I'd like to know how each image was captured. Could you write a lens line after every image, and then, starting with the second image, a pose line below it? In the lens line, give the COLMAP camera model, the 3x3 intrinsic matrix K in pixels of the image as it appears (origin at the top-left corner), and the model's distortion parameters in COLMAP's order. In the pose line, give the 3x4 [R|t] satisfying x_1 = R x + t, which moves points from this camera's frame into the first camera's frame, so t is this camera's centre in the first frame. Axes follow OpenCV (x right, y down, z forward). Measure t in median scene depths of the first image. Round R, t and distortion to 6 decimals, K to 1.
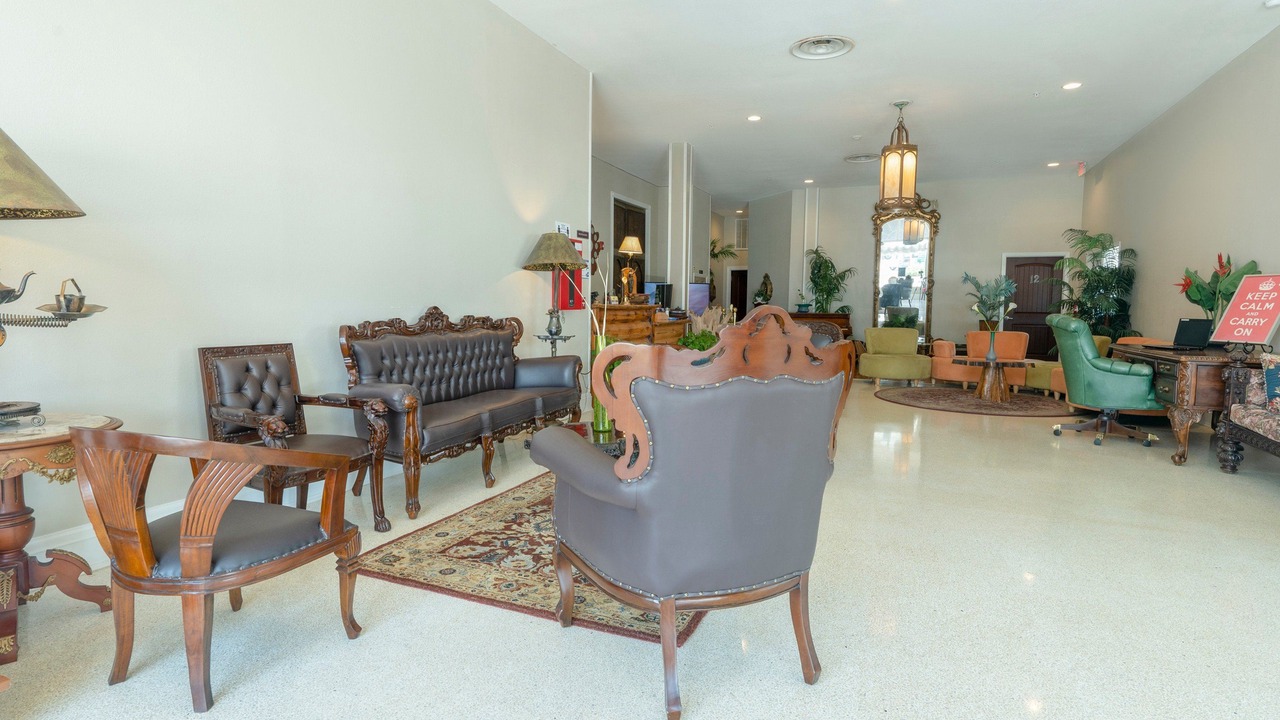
lens RADIAL K [[581.6, 0, 643.8], [0, 581.6, 356.0], [0, 0, 1]] dist [-0.000781, 0.000503]
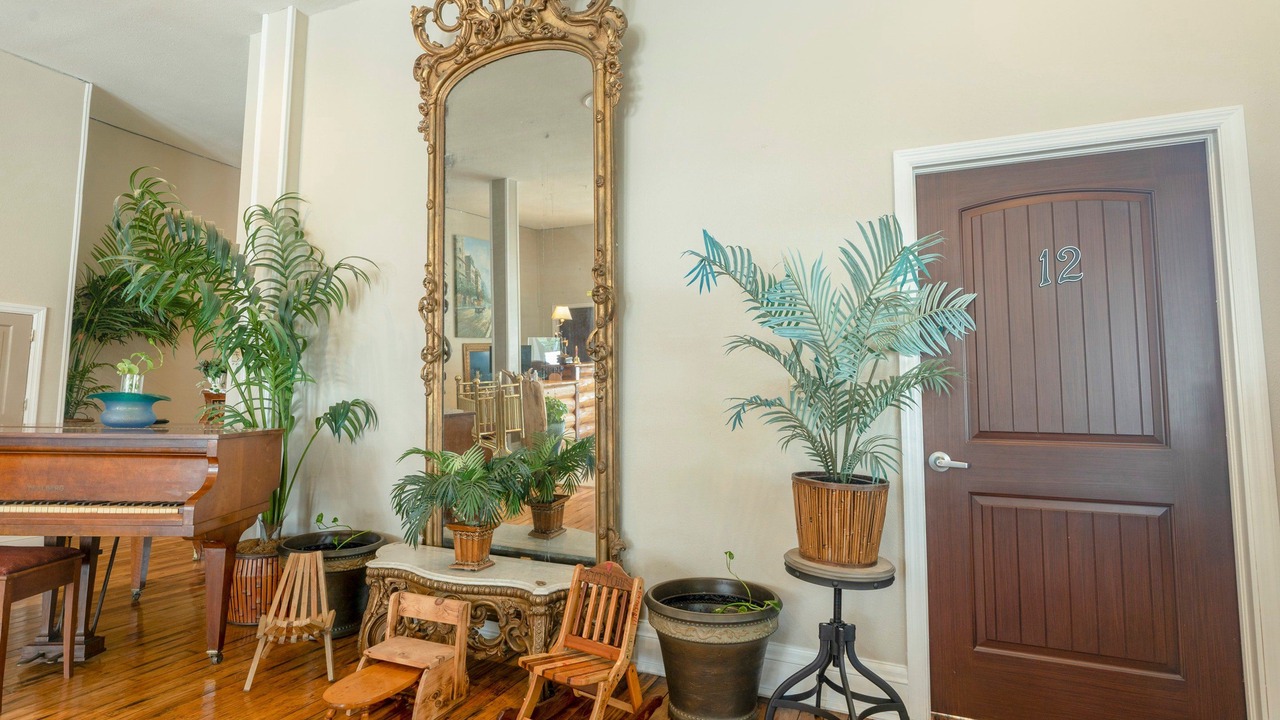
lens RADIAL K [[581.6, 0, 642.4], [0, 581.6, 357.7], [0, 0, 1]] dist [-0.000781, 0.000503]
pose [[0.999918, -0.009246, -0.008838, 0.531822], [0.007728, 0.987315, -0.158585, -0.070444], [0.010192, 0.158503, 0.987306, 0.810758]]
